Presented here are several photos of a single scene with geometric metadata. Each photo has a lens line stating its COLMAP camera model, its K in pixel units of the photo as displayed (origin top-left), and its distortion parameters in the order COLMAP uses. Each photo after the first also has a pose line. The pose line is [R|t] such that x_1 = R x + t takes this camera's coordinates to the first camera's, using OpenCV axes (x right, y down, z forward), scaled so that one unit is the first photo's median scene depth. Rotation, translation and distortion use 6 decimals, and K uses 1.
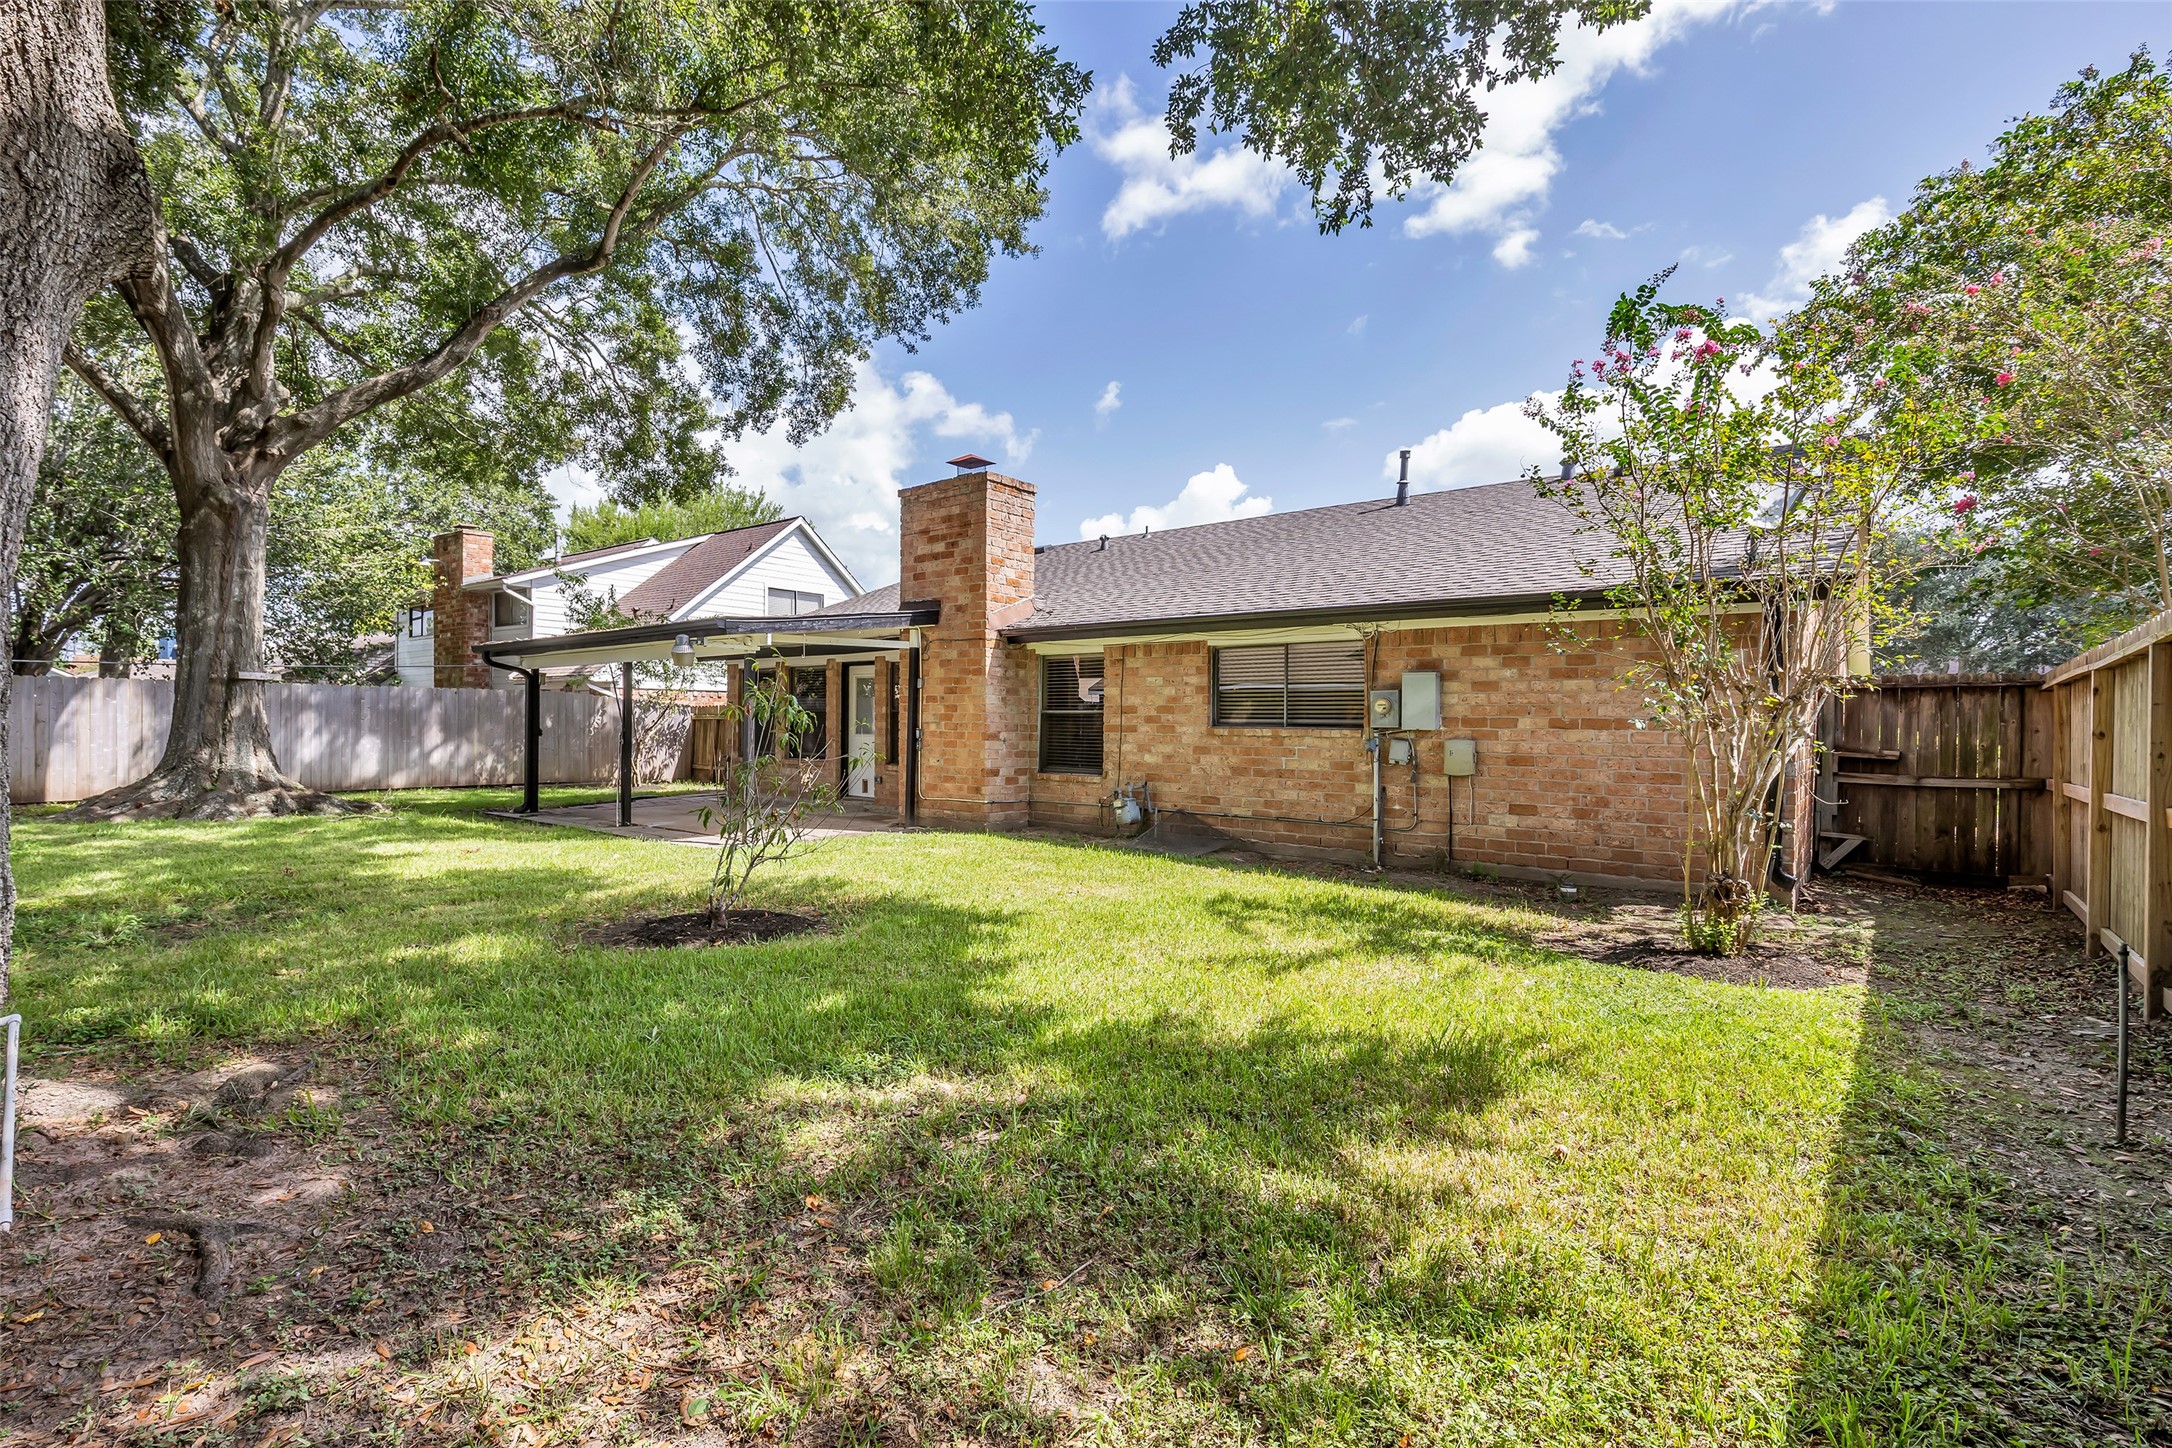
lens RADIAL K [[986.8, 0, 1086.1], [0, 986.8, 731.3], [0, 0, 1]] dist [-0.013847, 0.000312]
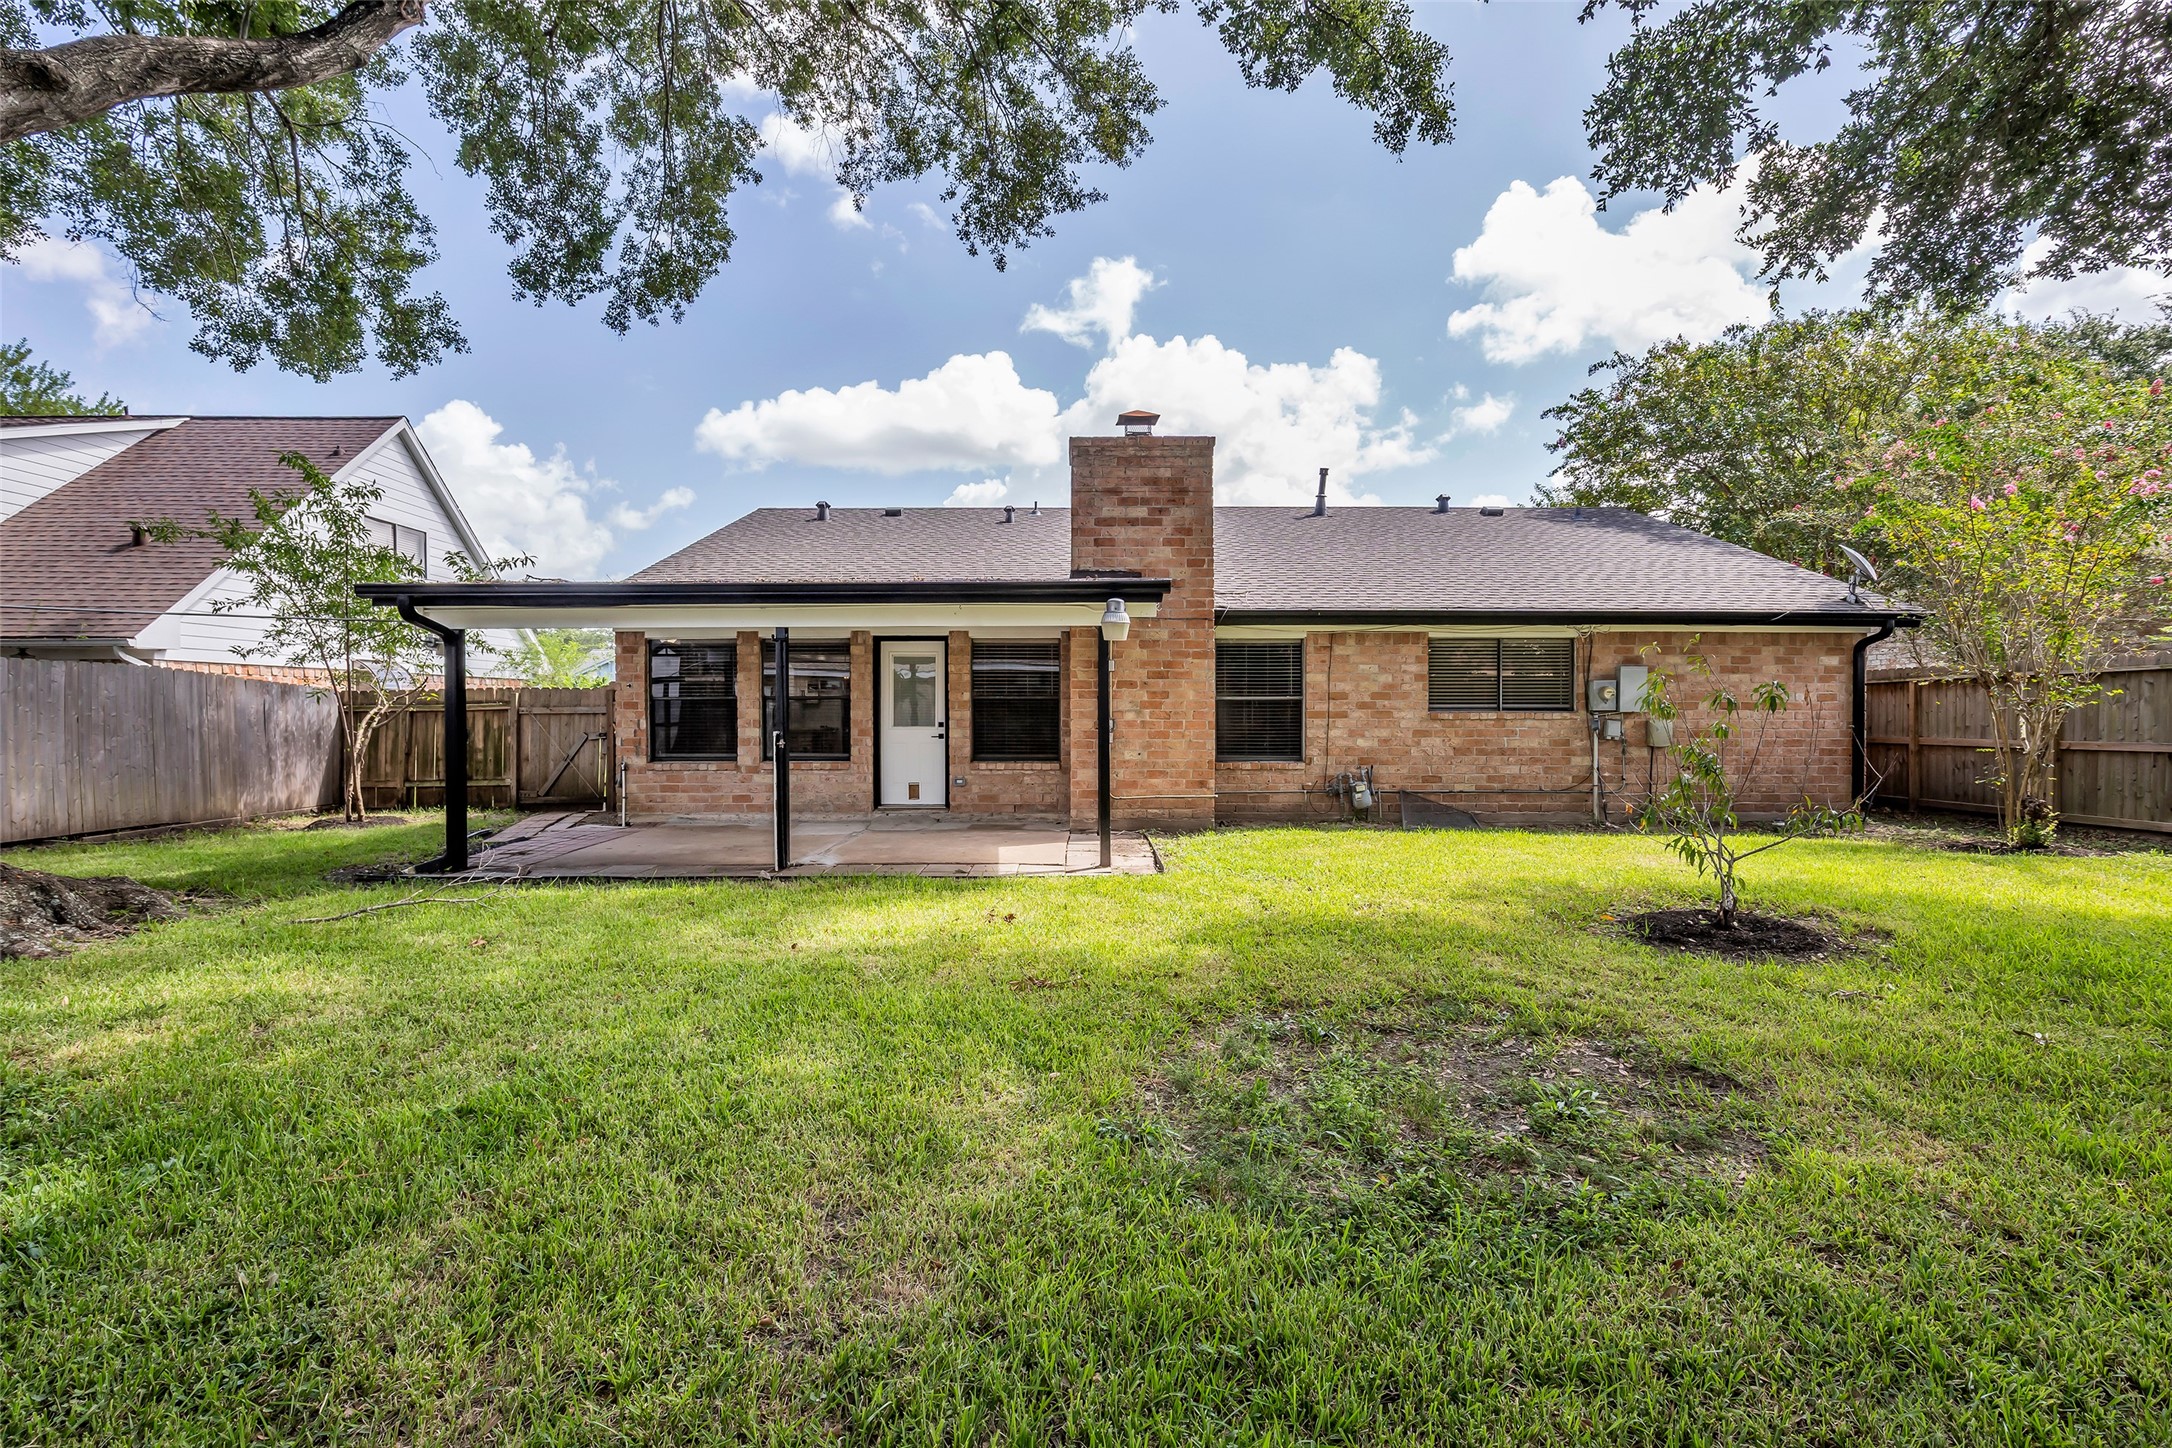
lens RADIAL K [[994.7, 0, 1086.5], [0, 994.7, 721.9], [0, 0, 1]] dist [-0.013982, 0.000357]
pose [[0.782235, -0.017116, 0.622748, -0.779162], [0.014488, 0.999852, 0.009283, -0.008086], [-0.622815, 0.001761, 0.782368, 0.350225]]
